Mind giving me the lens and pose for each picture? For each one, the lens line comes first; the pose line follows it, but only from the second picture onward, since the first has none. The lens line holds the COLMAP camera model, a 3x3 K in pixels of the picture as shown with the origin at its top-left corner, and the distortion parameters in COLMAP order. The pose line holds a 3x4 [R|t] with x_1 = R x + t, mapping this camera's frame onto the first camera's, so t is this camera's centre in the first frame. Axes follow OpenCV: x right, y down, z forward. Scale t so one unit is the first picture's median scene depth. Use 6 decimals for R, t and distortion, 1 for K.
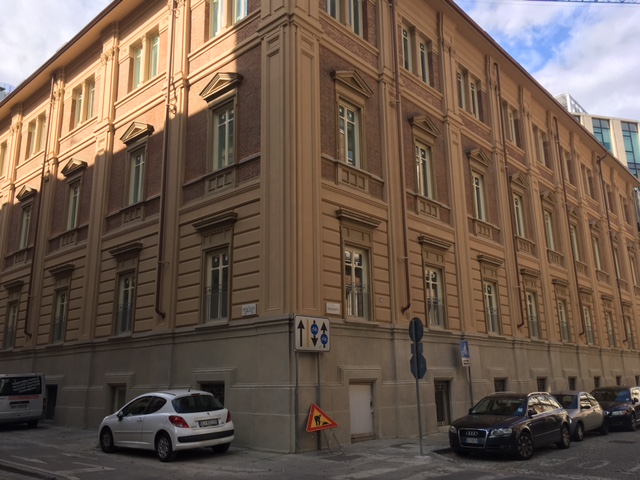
lens RADIAL K [[551.7, 0, 322.2], [0, 551.7, 238.1], [0, 0, 1]] dist [0.054792, -0.086899]
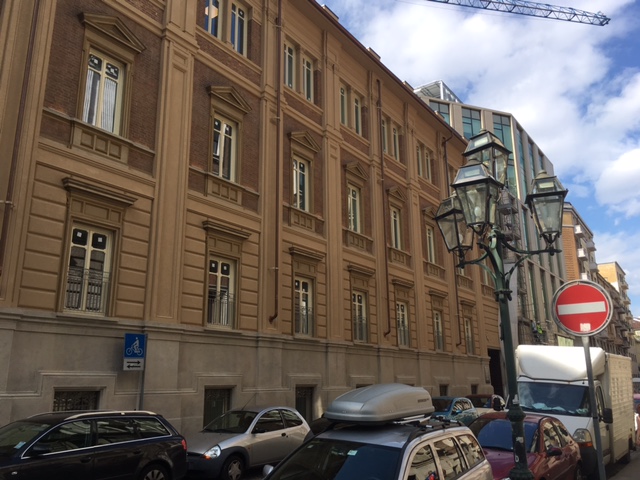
lens RADIAL K [[378.0, 0, 321.7], [0, 378.0, 313.7], [0, 0, 1]] dist [0.001996, 0.000104]
pose [[0.997151, -0.003760, -0.075336, 0.295827], [0.008730, 0.997797, 0.065759, 0.075951], [0.074923, -0.066229, 0.994988, 0.317454]]
